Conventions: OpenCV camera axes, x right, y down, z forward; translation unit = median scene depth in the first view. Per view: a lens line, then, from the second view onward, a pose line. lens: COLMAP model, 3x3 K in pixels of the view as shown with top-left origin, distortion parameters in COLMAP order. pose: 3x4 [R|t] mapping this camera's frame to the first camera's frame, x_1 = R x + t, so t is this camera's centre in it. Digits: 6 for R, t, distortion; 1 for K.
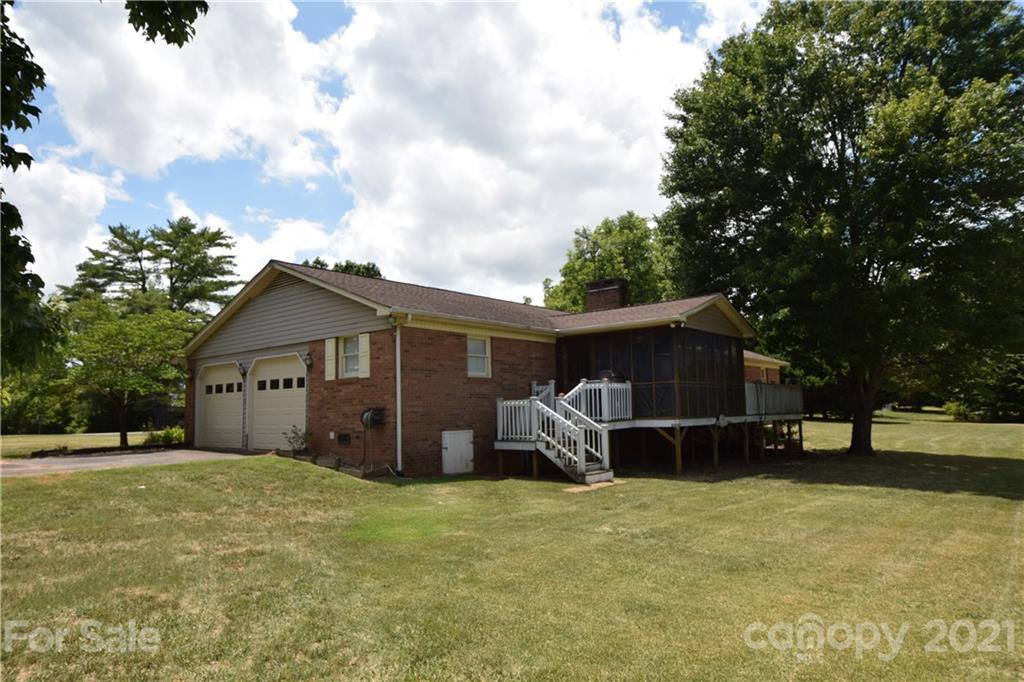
lens RADIAL K [[654.7, 0, 512.0], [0, 654.7, 341.0], [0, 0, 1]] dist [-0.003938, -0.000893]
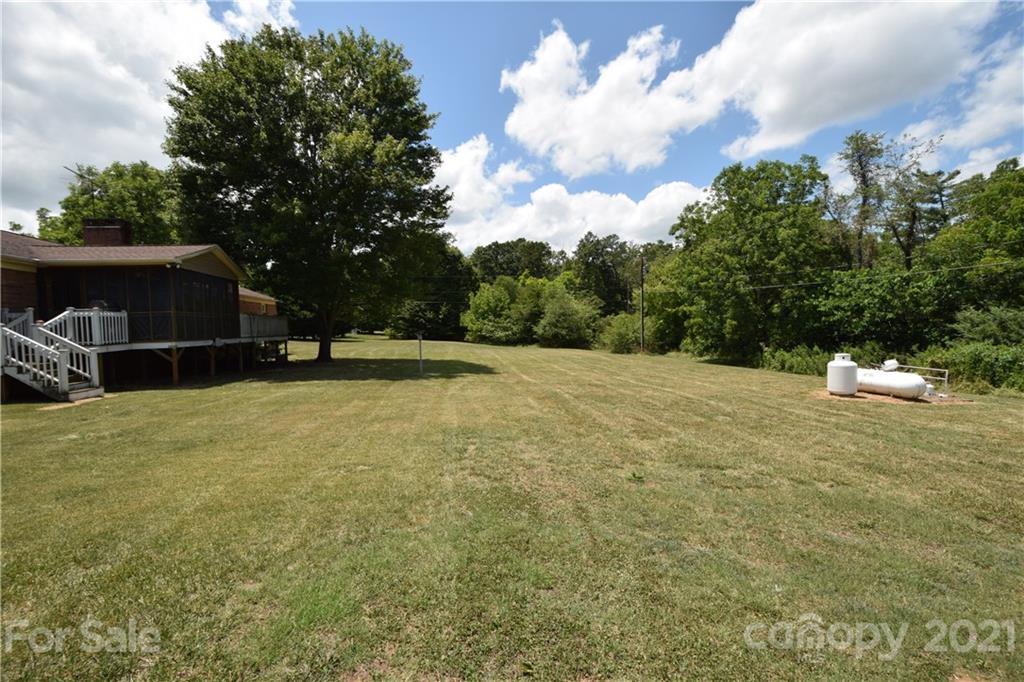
lens RADIAL K [[449.3, 0, 508.5], [0, 449.3, 344.0], [0, 0, 1]] dist [-0.003573, -0.000626]
pose [[0.667950, -0.029627, 0.743617, 0.037800], [-0.064871, 0.993086, 0.097836, -0.001805], [-0.741374, -0.113589, 0.661409, -0.039806]]
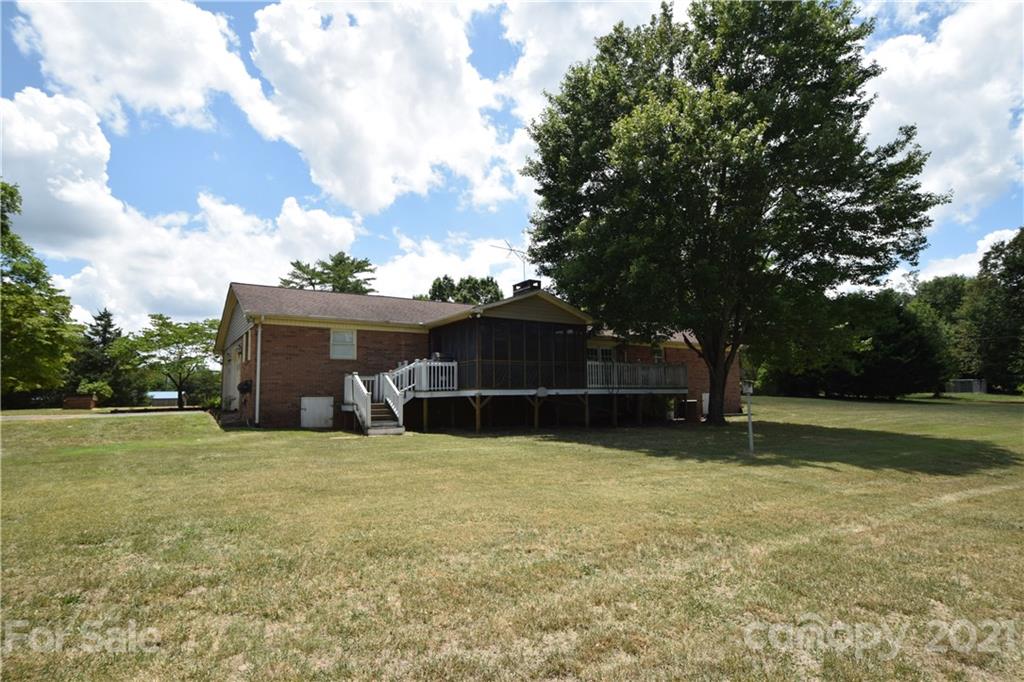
lens RADIAL K [[542.9, 0, 508.2], [0, 542.9, 337.2], [0, 0, 1]] dist [-0.002252, -0.000655]
pose [[0.958831, -0.027520, -0.282640, 0.553852], [0.027177, 0.999617, -0.005133, 0.022286], [0.282673, -0.002760, 0.959212, -0.000710]]
